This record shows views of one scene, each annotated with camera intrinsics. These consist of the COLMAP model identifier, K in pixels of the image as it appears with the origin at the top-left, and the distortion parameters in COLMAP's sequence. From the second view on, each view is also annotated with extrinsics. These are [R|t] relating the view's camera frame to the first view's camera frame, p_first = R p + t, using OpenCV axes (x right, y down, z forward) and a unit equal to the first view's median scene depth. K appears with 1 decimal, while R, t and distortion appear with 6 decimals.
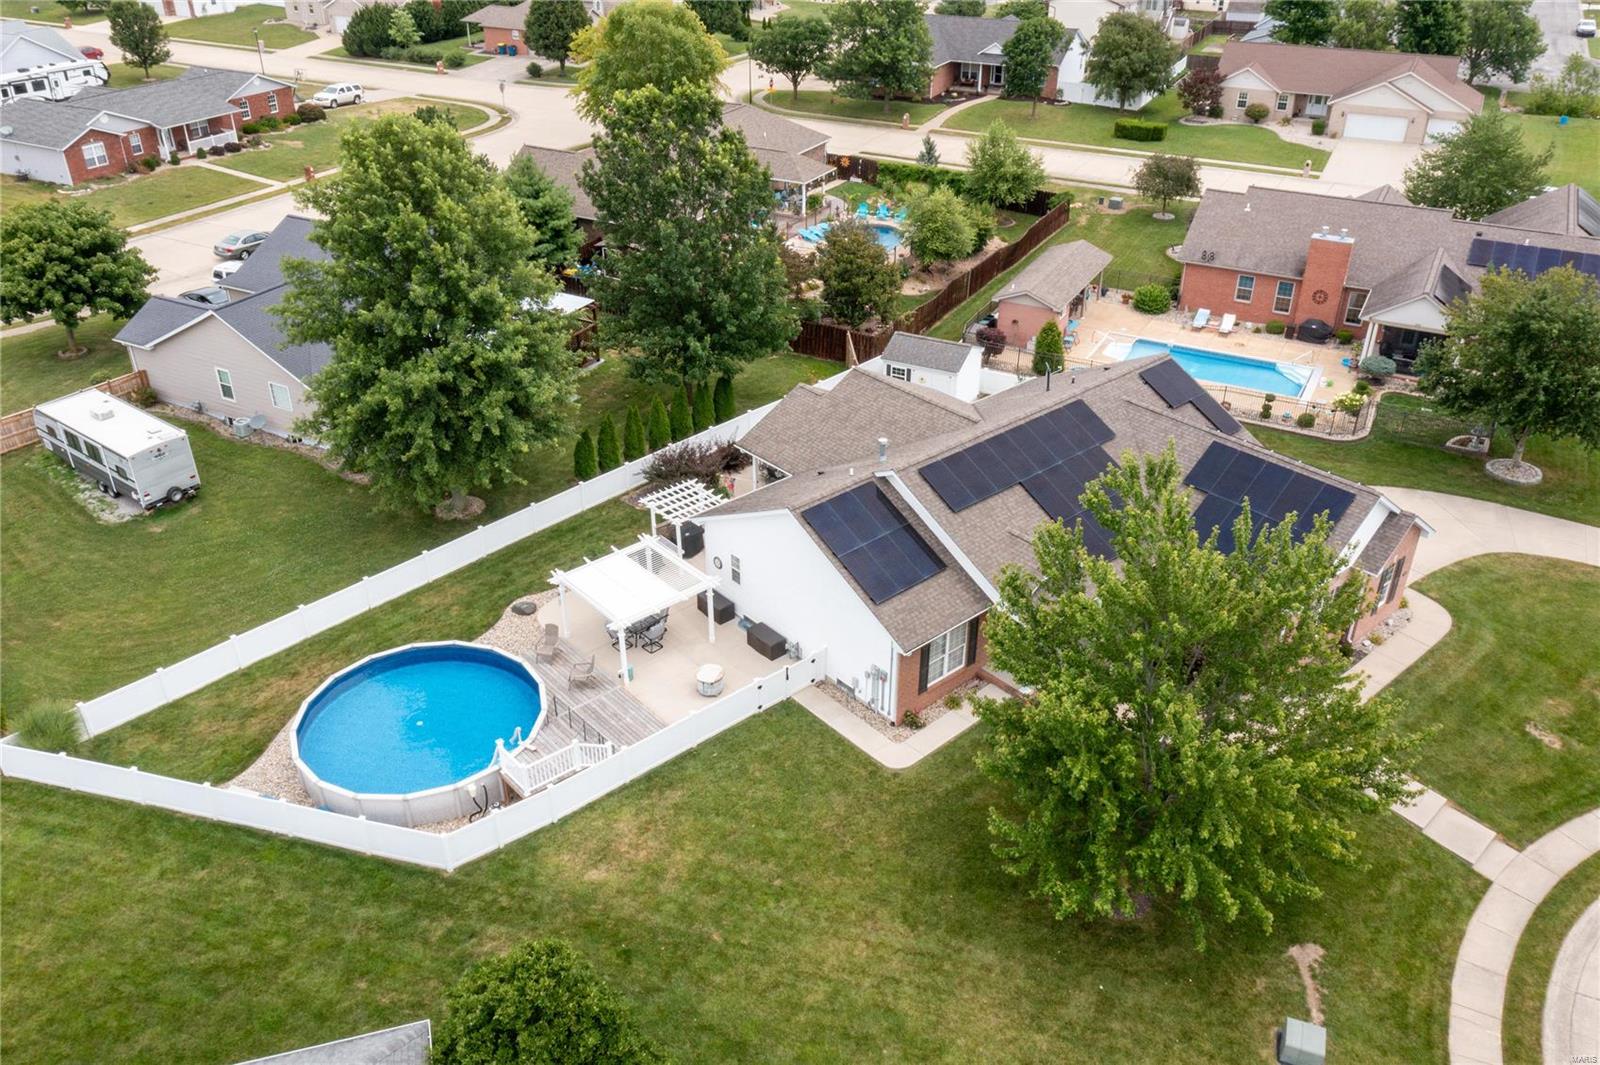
lens RADIAL K [[1253.9, 0, 798.2], [0, 1253.9, 535.0], [0, 0, 1]] dist [-0.008019, -0.001502]
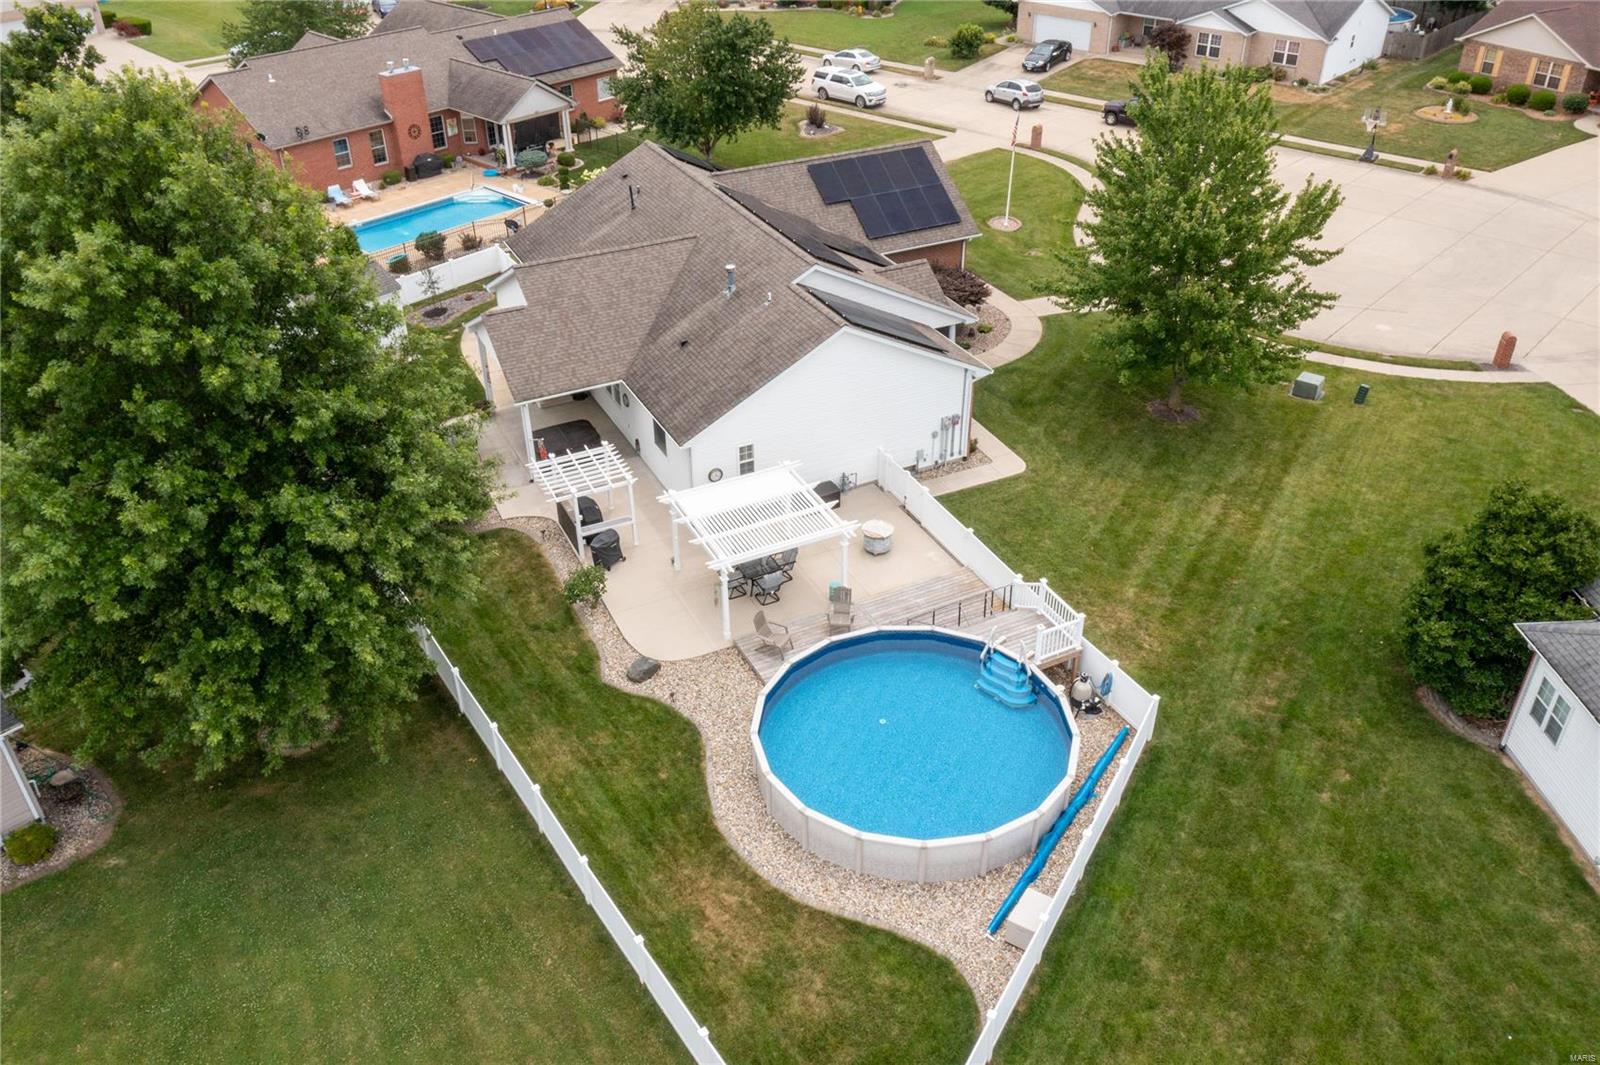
lens RADIAL K [[1273.4, 0, 792.8], [0, 1273.4, 526.7], [0, 0, 1]] dist [-0.010828, 0.000822]
pose [[0.257449, -0.528299, 0.809086, -0.533618], [0.499802, 0.789409, 0.356414, -0.161181], [-0.826993, 0.312624, 0.467278, 0.393428]]
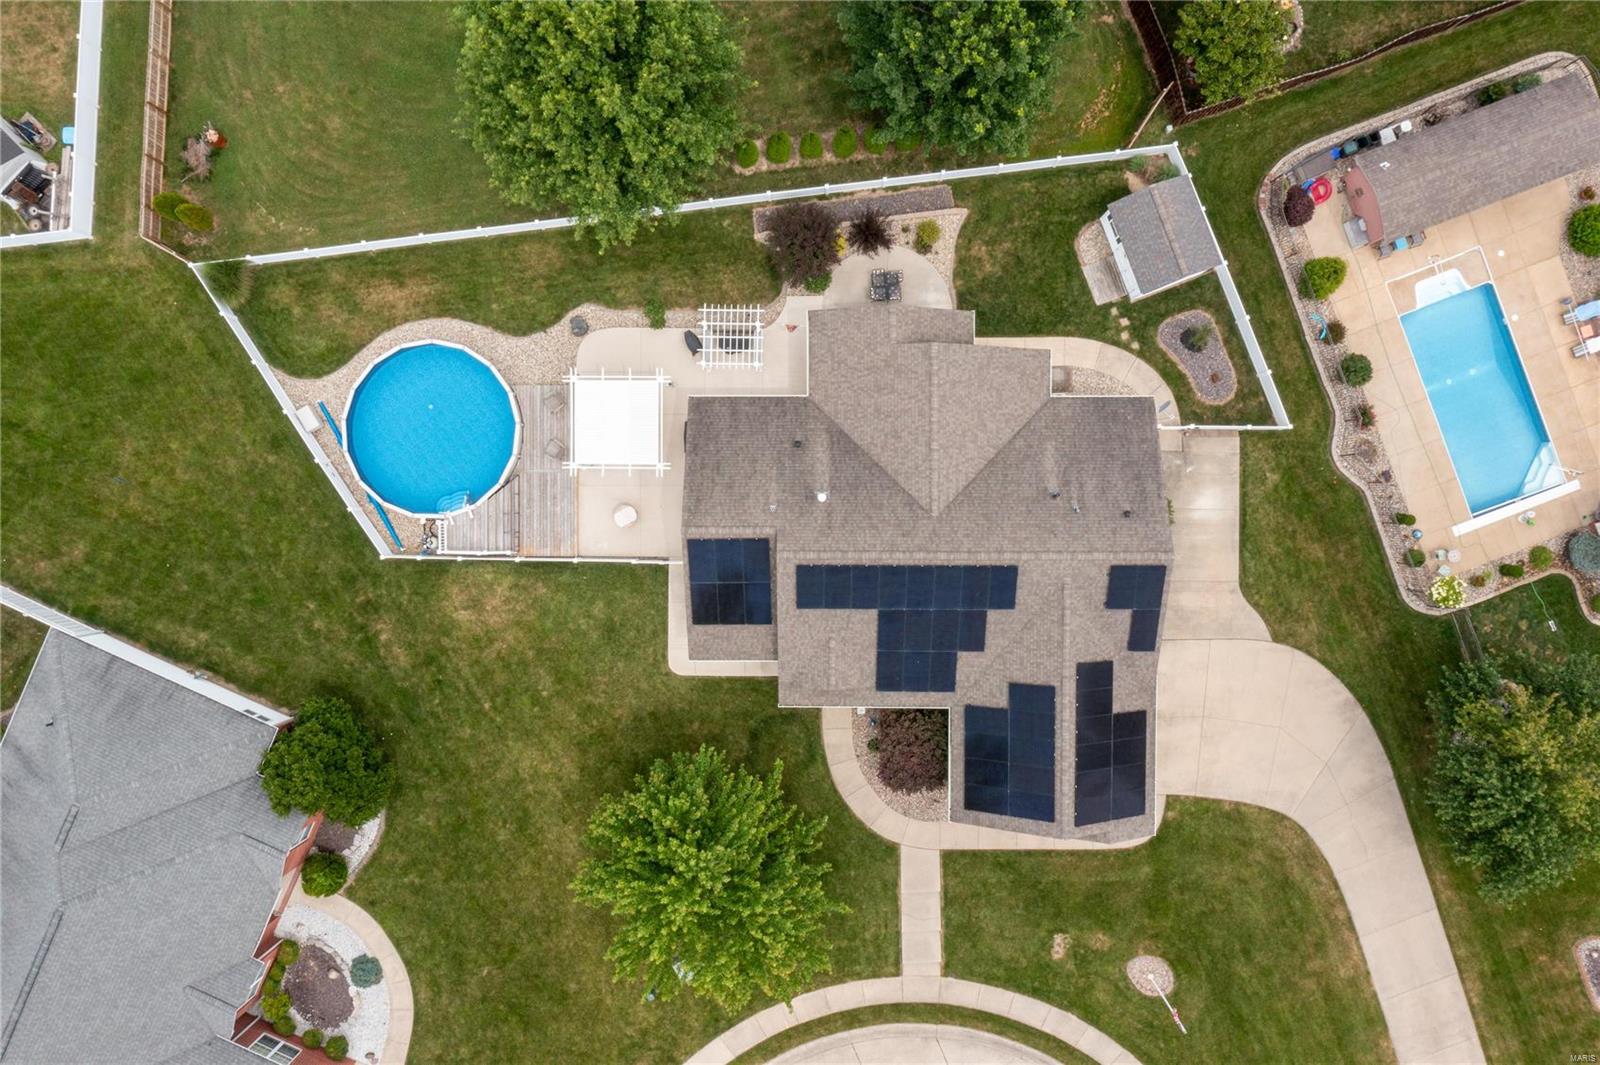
lens RADIAL K [[1278.7, 0, 808.6], [0, 1278.7, 531.7], [0, 0, 1]] dist [-0.007218, -0.002591]
pose [[0.750135, 0.661285, -0.000964, 0.054691], [-0.320199, 0.364495, 0.874423, -0.718455], [0.578594, -0.655627, 0.485163, 0.284858]]
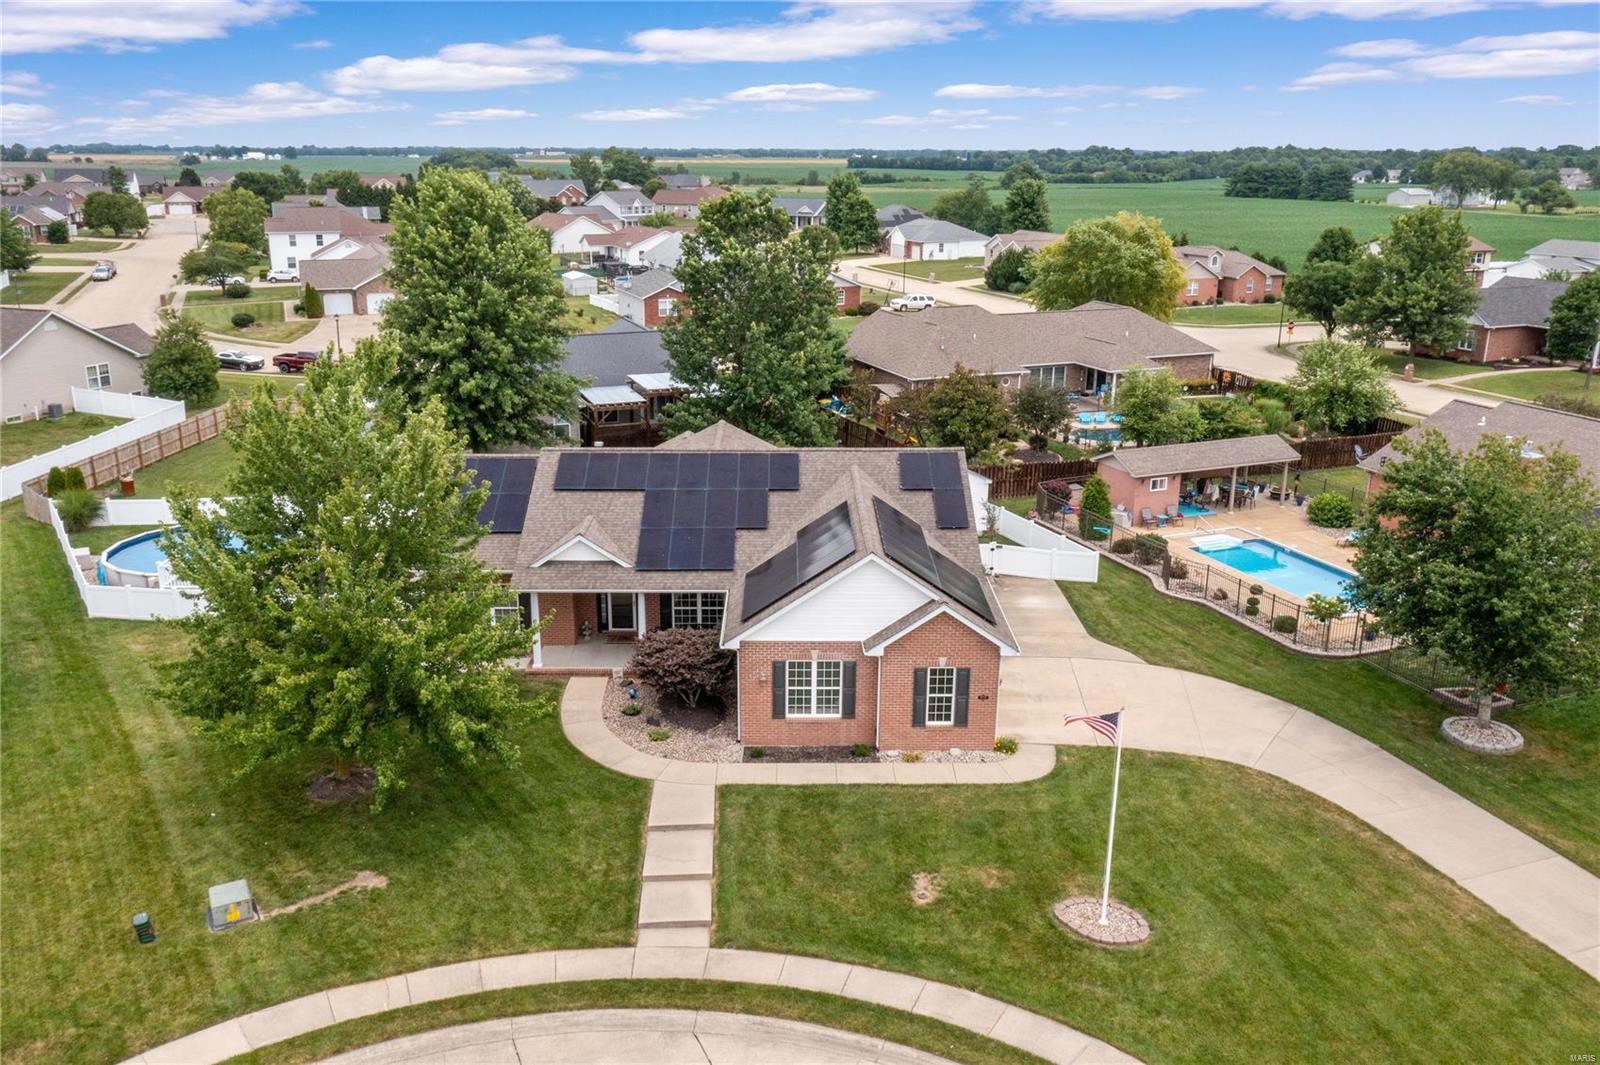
lens RADIAL K [[1266.2, 0, 795.6], [0, 1266.2, 528.7], [0, 0, 1]] dist [-0.011381, -0.005887]
pose [[0.756063, 0.184838, -0.627857, 0.613710], [-0.331287, 0.935405, -0.123557, 0.048947], [0.564462, 0.301418, 0.768459, 0.184684]]
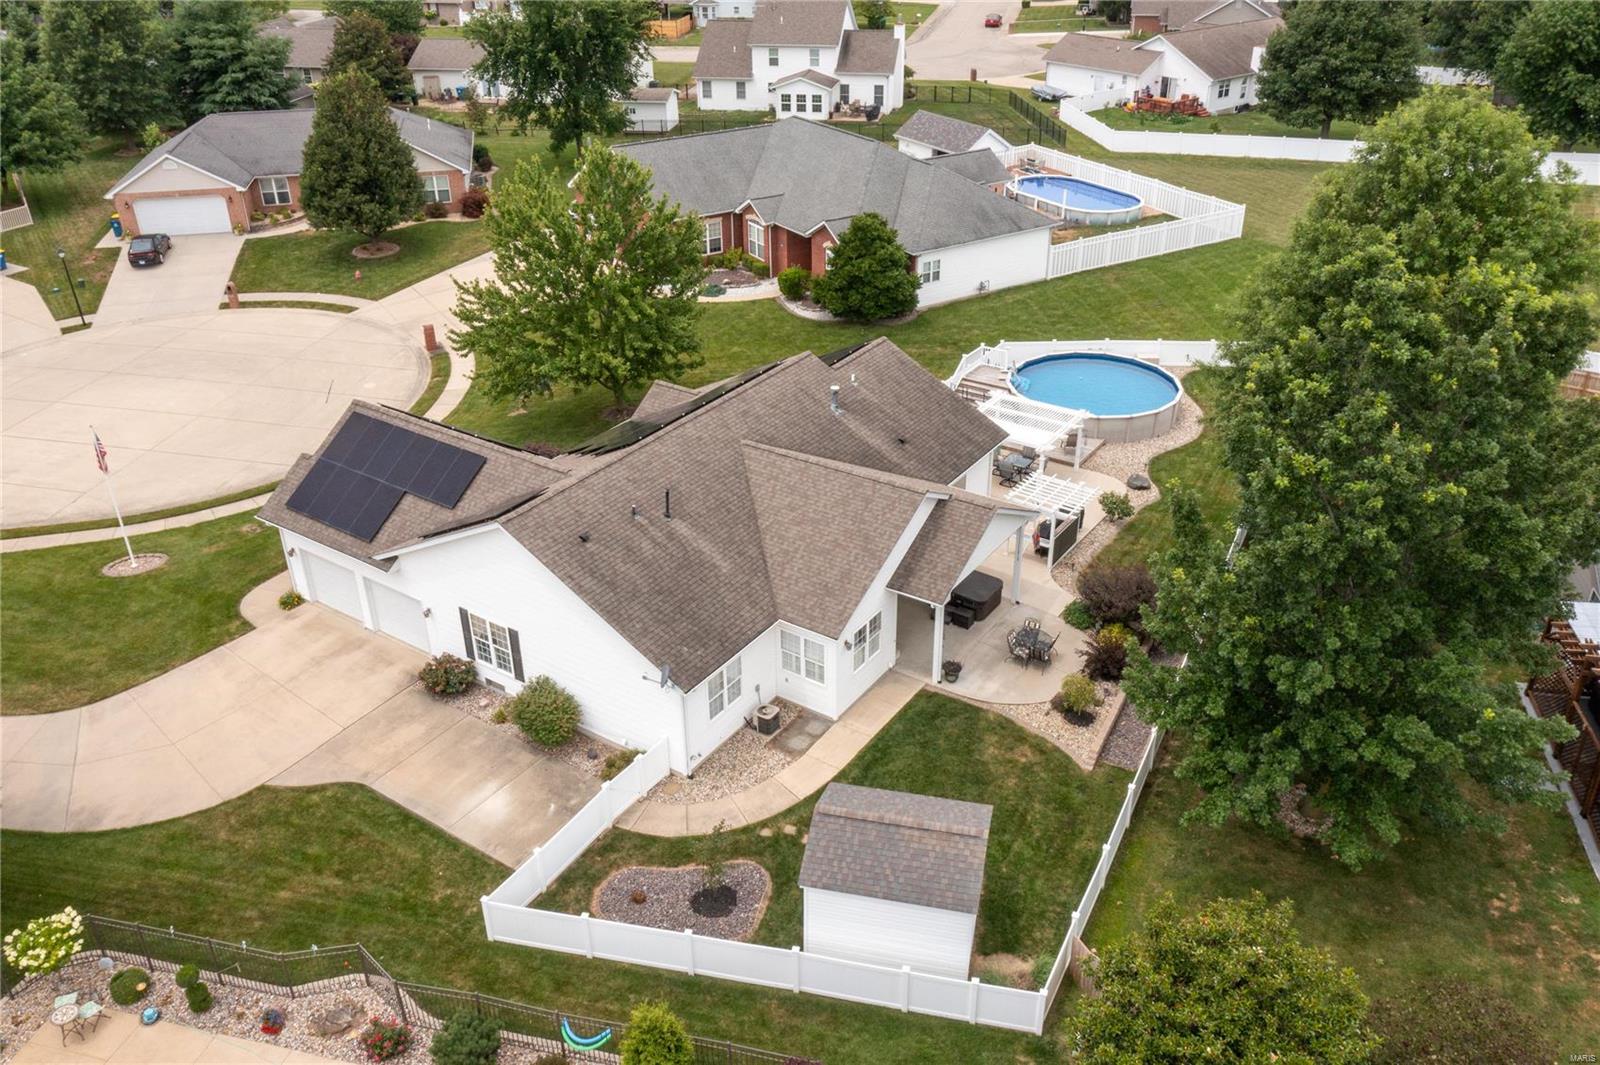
lens RADIAL K [[1261.7, 0, 798.1], [0, 1261.7, 532.4], [0, 0, 1]] dist [0.001721, -0.012652]
pose [[-0.968555, 0.124714, -0.215285, 0.219721], [-0.121439, 0.518247, 0.846565, -0.579010], [0.217149, 0.846089, -0.486805, 1.066639]]
